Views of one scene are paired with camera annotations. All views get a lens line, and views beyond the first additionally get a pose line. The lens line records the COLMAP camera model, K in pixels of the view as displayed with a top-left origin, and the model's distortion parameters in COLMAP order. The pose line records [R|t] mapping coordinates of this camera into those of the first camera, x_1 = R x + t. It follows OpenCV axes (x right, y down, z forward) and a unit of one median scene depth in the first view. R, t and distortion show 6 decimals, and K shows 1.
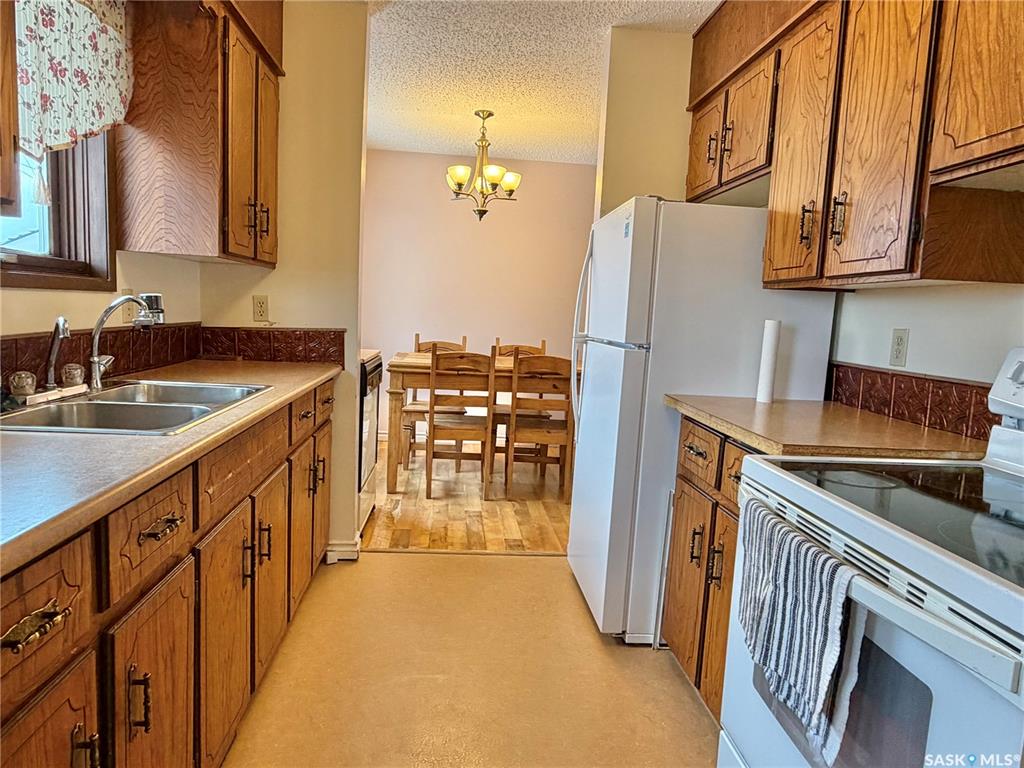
lens RADIAL K [[651.7, 0, 506.2], [0, 651.7, 388.1], [0, 0, 1]] dist [0.002869, -0.001329]
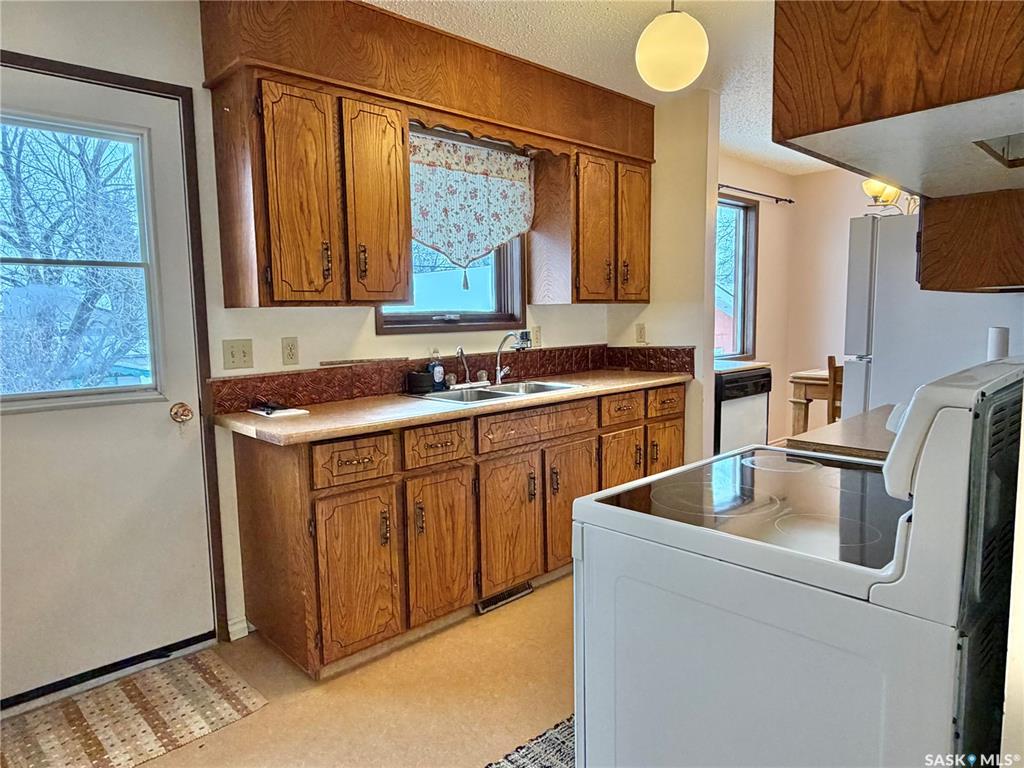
lens RADIAL K [[651.7, 0, 513.8], [0, 651.7, 389.8], [0, 0, 1]] dist [0.002869, -0.001329]
pose [[0.630806, 0.027566, -0.775450, 0.764241], [-0.043189, 0.999067, 0.000383, 0.012927], [0.774737, 0.033249, 0.631408, -0.106922]]
